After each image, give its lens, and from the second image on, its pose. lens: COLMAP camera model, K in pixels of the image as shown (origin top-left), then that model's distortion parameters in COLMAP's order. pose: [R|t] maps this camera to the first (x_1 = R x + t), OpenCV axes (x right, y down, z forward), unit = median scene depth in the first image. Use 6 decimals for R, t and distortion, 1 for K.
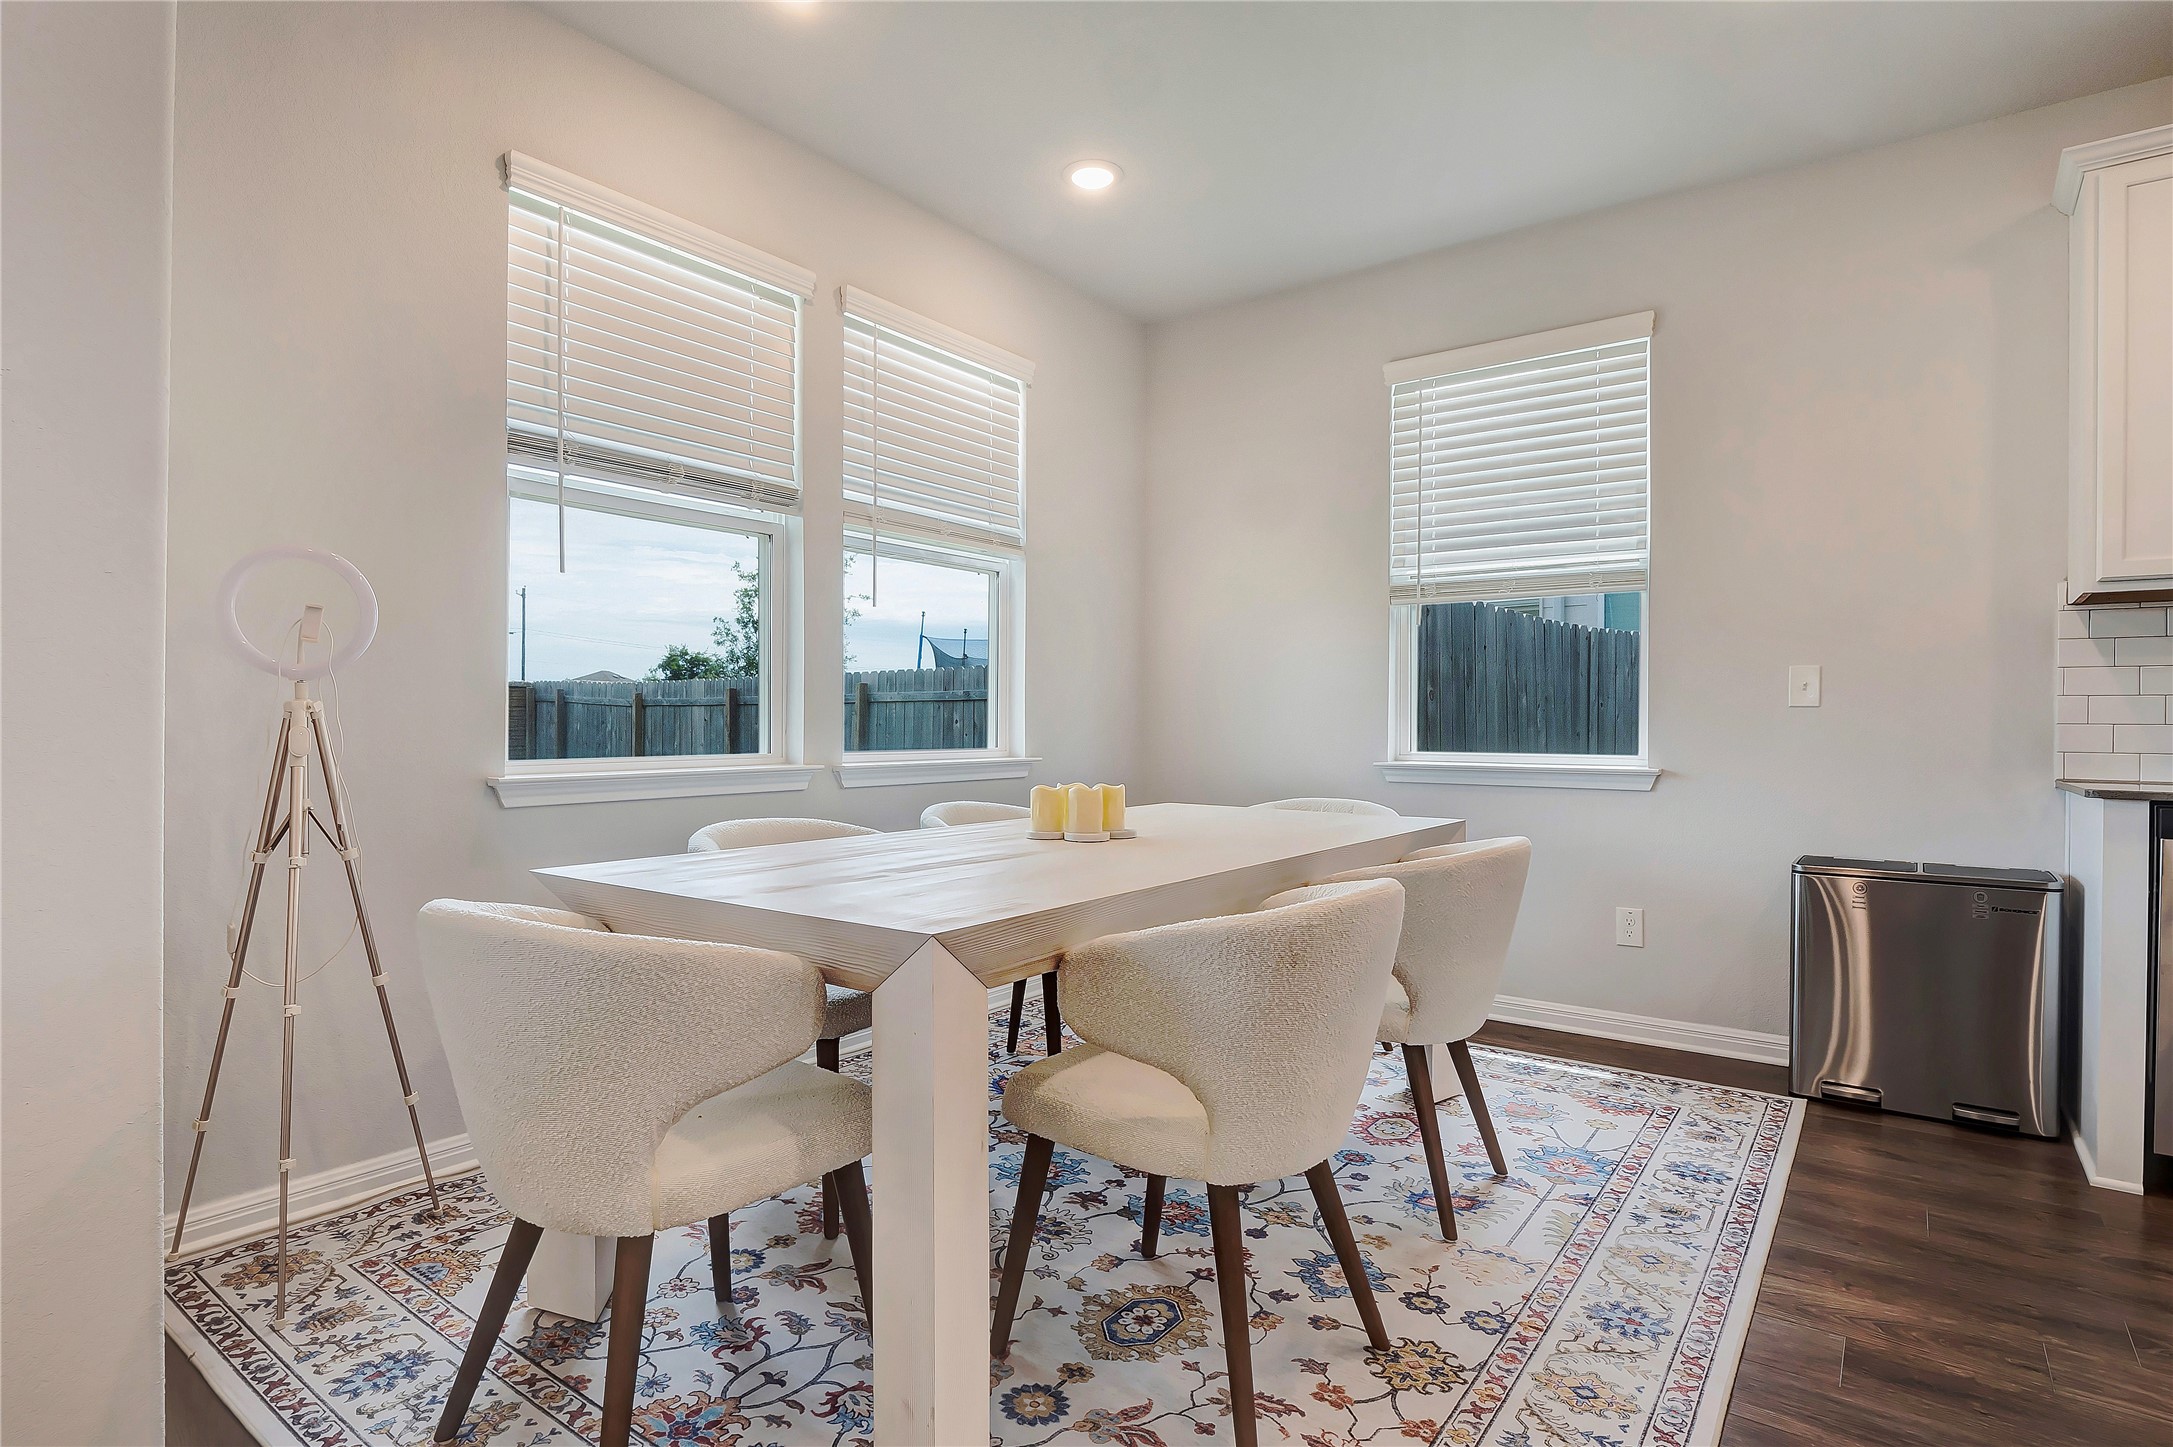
lens RADIAL K [[1097.2, 0, 1086.5], [0, 1097.2, 723.5], [0, 0, 1]] dist [-0.015614, -0.000370]
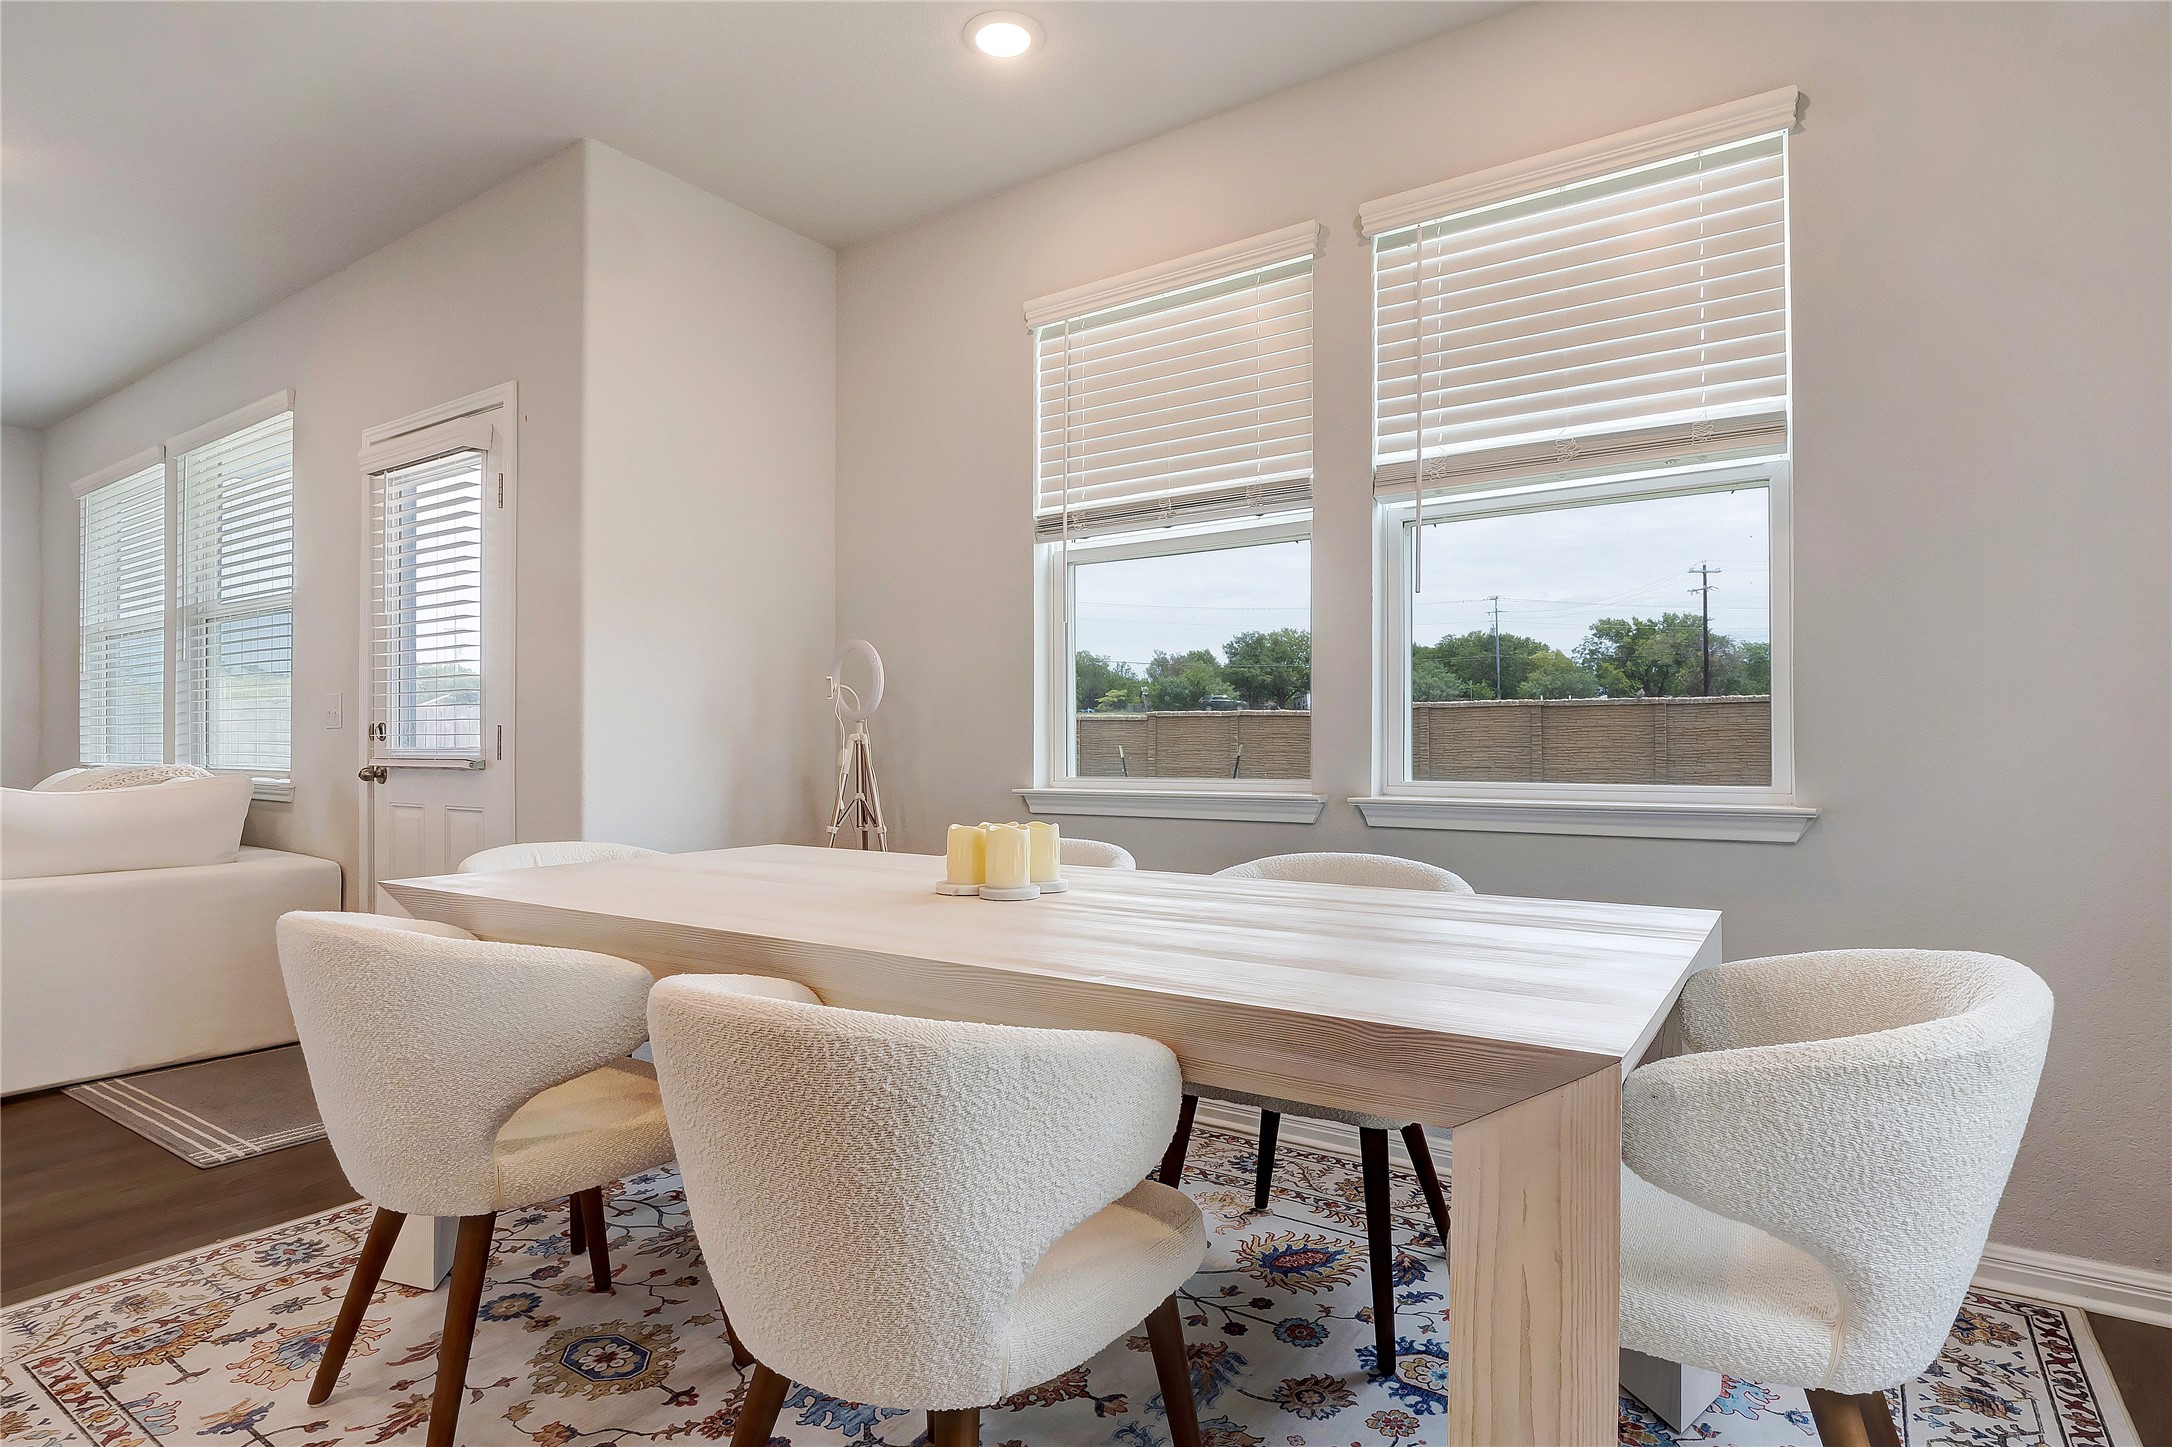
lens RADIAL K [[1118.7, 0, 1096.8], [0, 1118.7, 736.4], [0, 0, 1]] dist [-0.012045, -0.000858]
pose [[0.047573, -0.010414, -0.998813, 0.583158], [0.003352, 0.999942, -0.010266, 0.000111], [0.998862, -0.002860, 0.047605, 0.755150]]
